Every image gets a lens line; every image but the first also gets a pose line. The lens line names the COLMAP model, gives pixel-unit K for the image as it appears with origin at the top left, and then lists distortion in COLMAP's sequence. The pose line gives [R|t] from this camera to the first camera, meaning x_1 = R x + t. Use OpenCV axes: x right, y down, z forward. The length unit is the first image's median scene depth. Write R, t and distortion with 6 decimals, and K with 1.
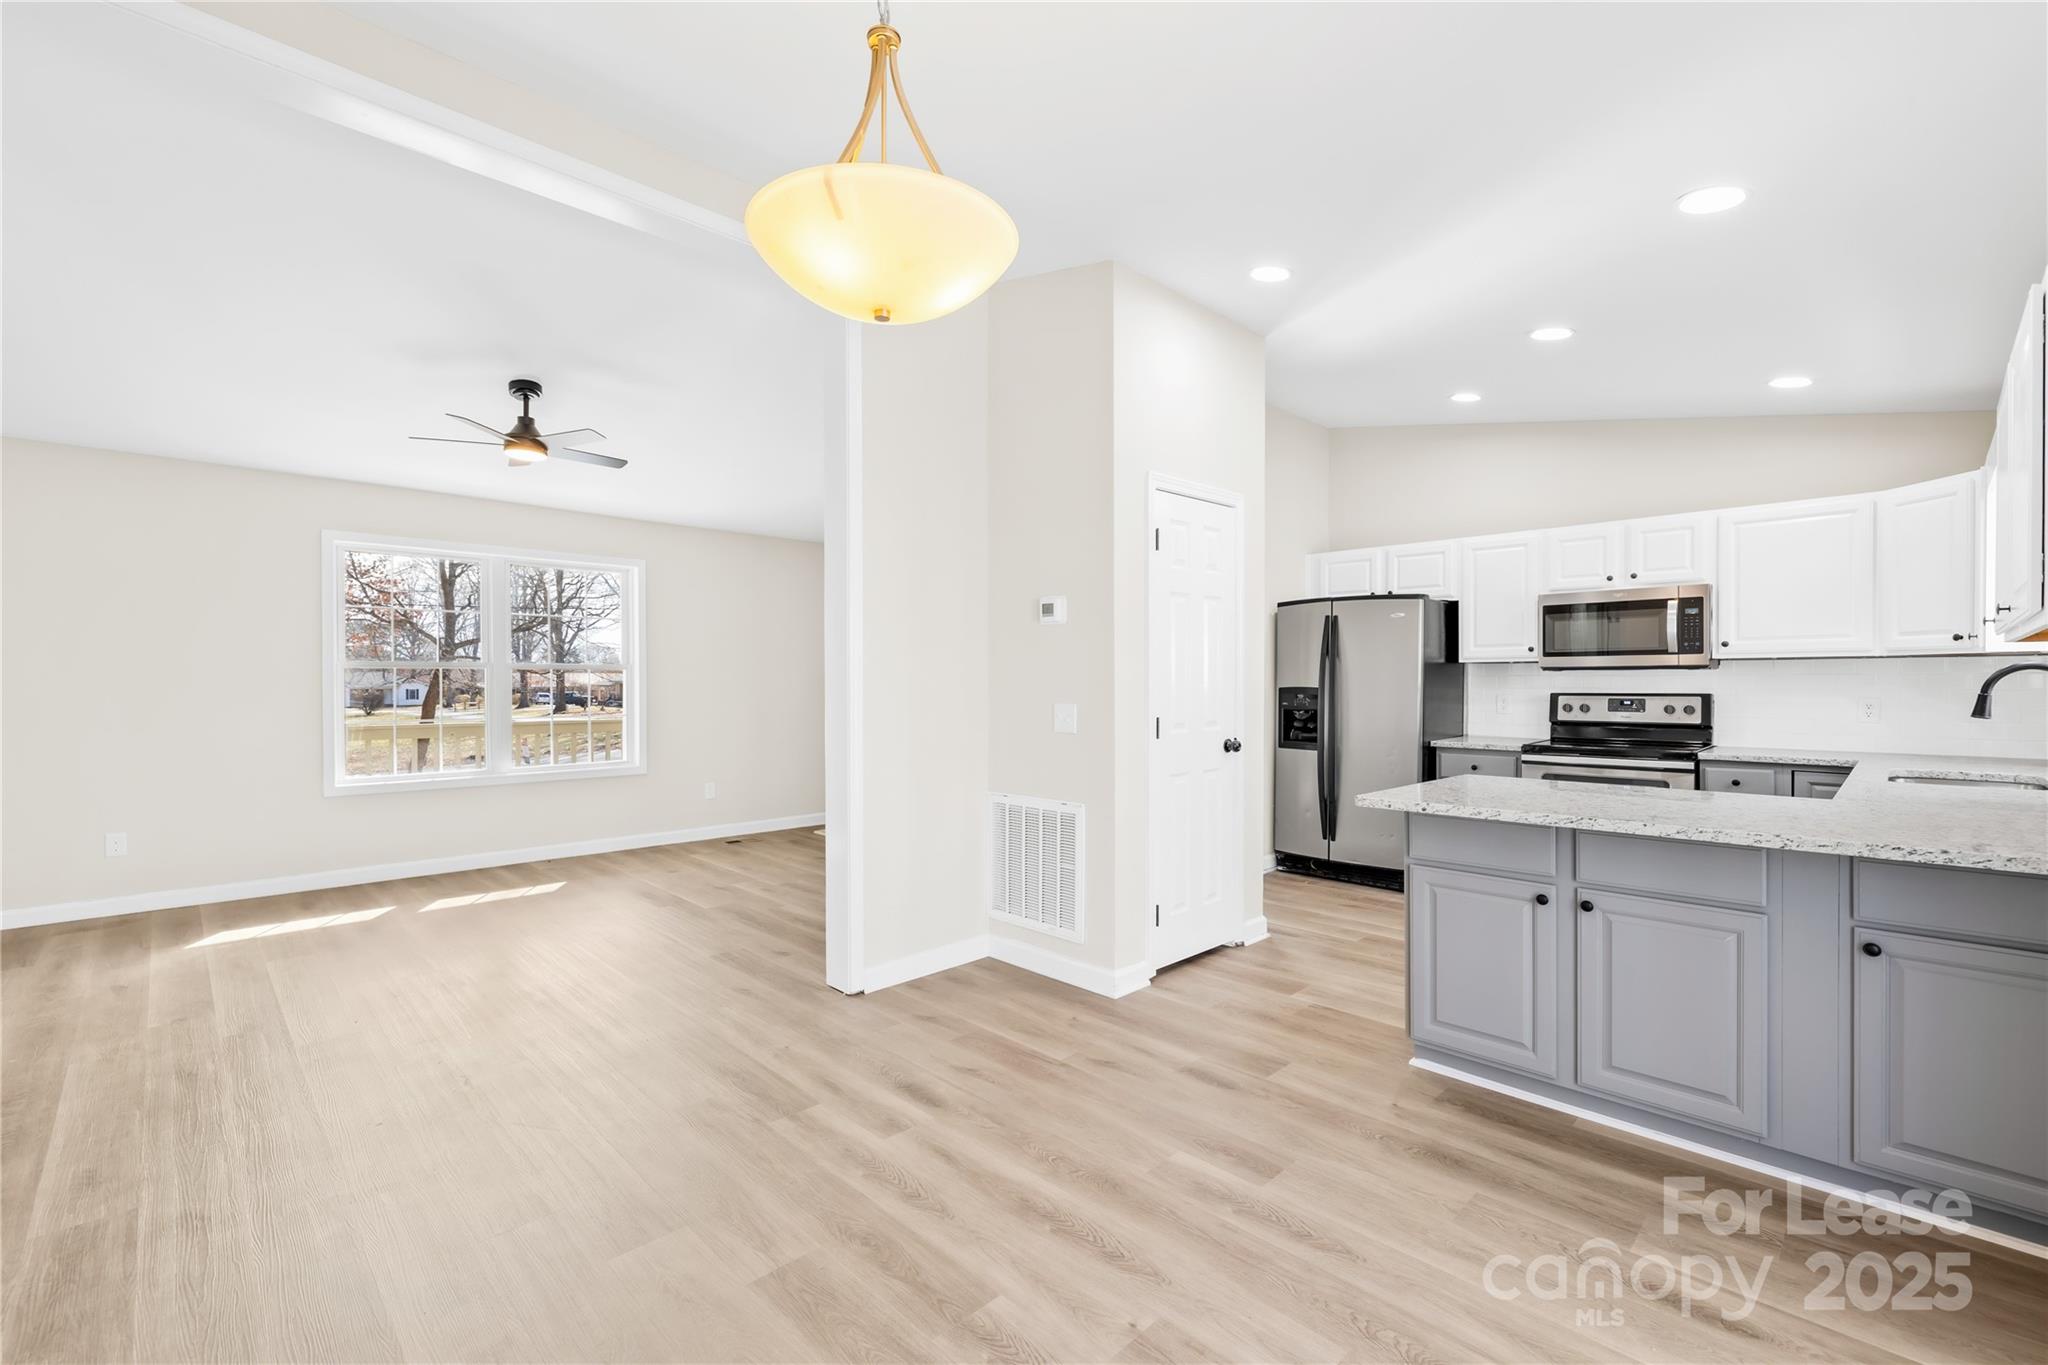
lens RADIAL K [[871.7, 0, 1007.6], [0, 871.7, 691.6], [0, 0, 1]] dist [-0.002065, 0.000735]
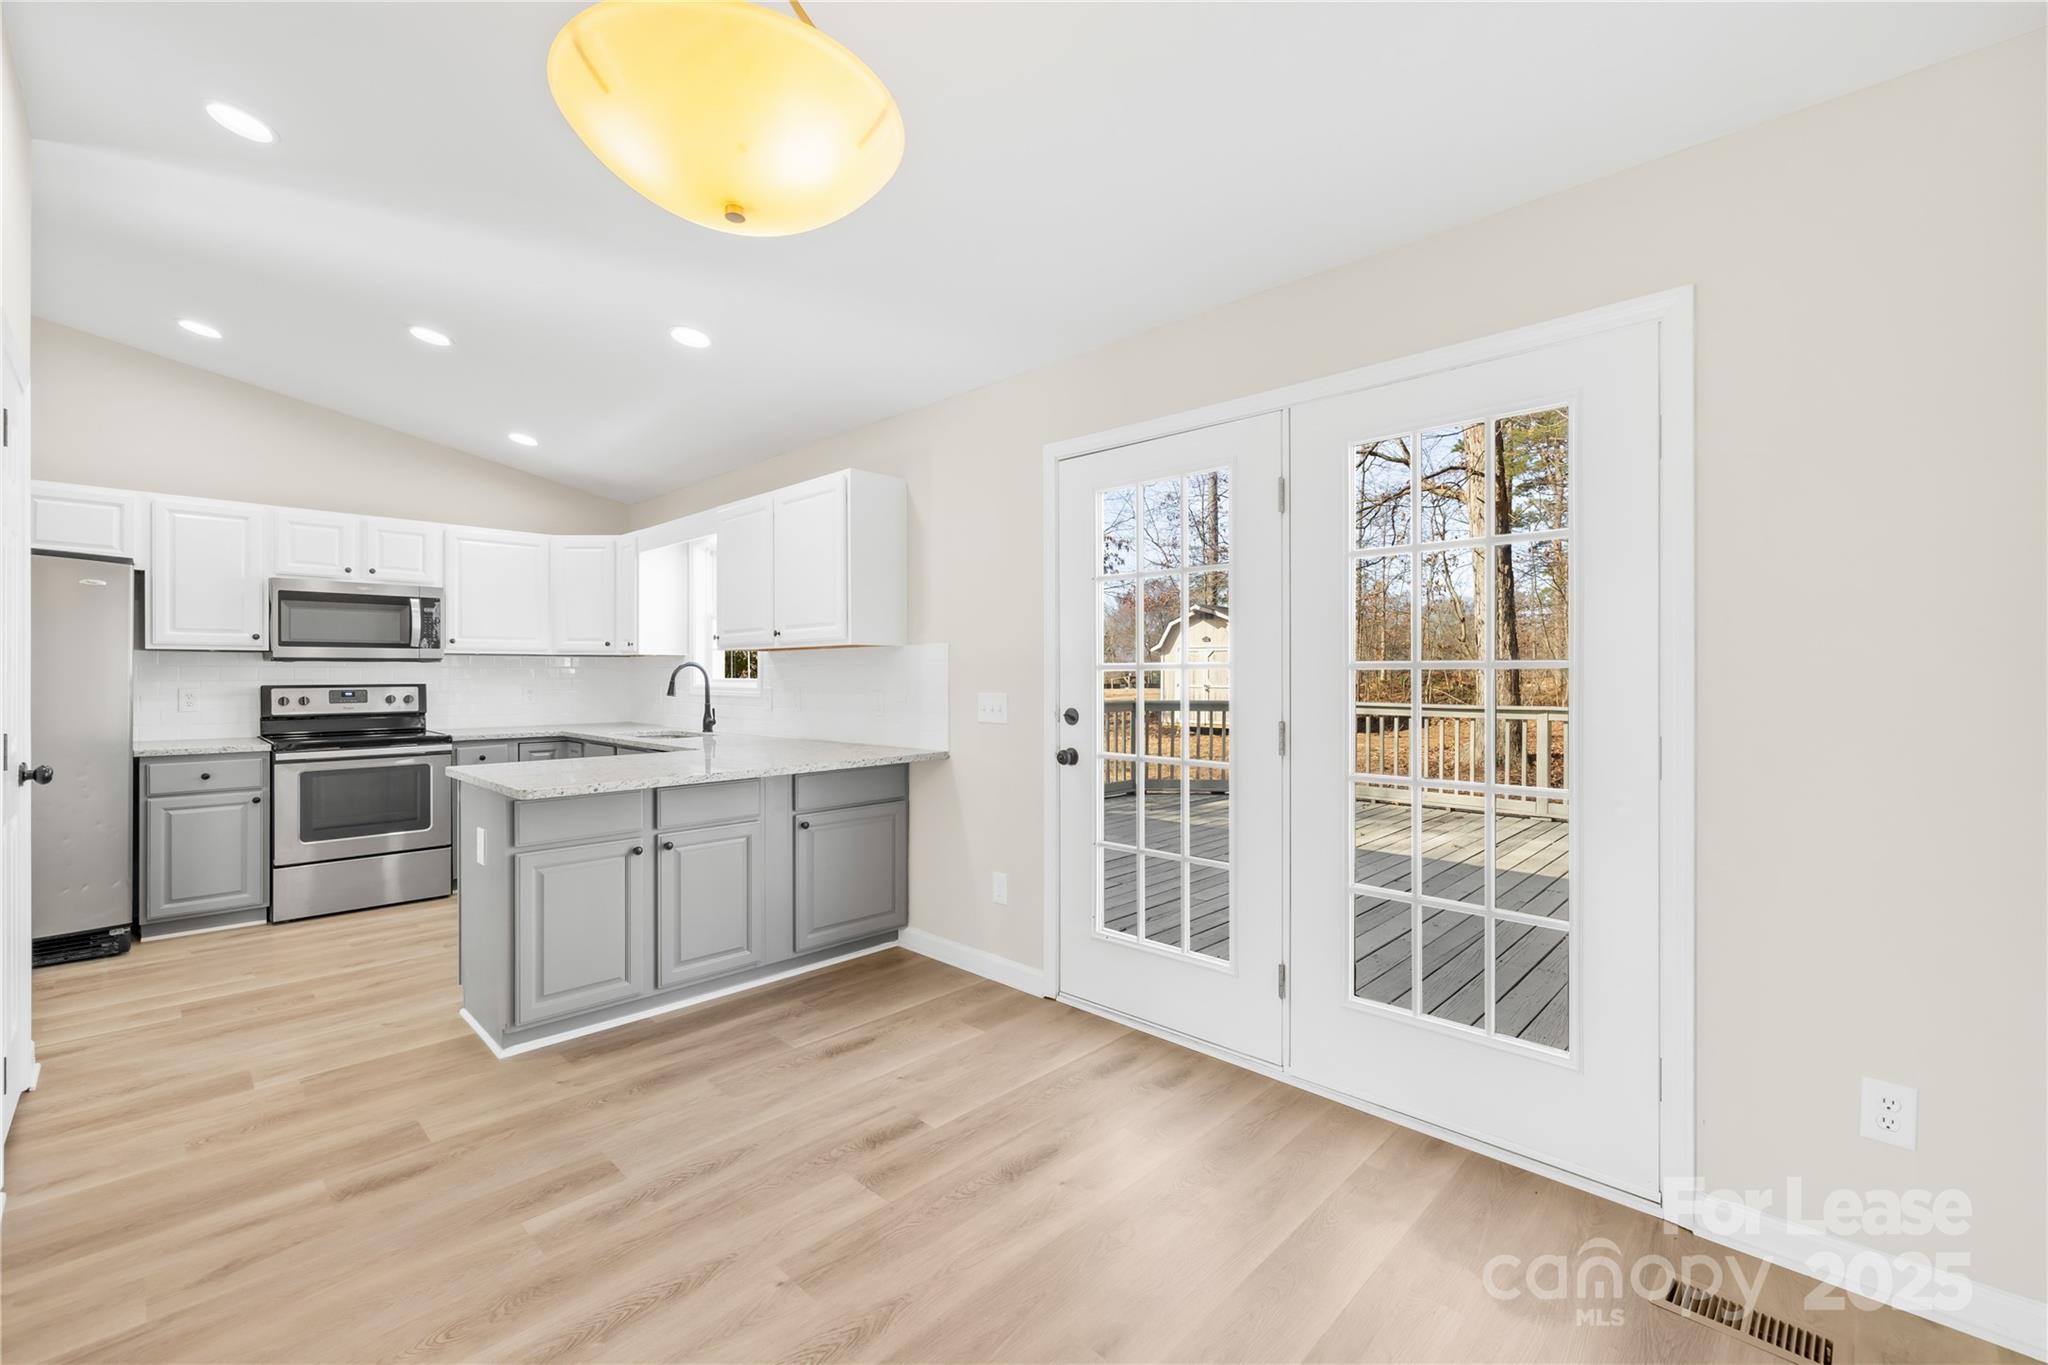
lens RADIAL K [[866.0, 0, 1013.7], [0, 866.0, 672.7], [0, 0, 1]] dist [0.000167, -0.000337]
pose [[-0.026486, 0.002021, 0.999647, -0.419936], [0.010934, 0.999939, -0.001732, -0.002402], [-0.999589, 0.010885, -0.026506, 0.340477]]
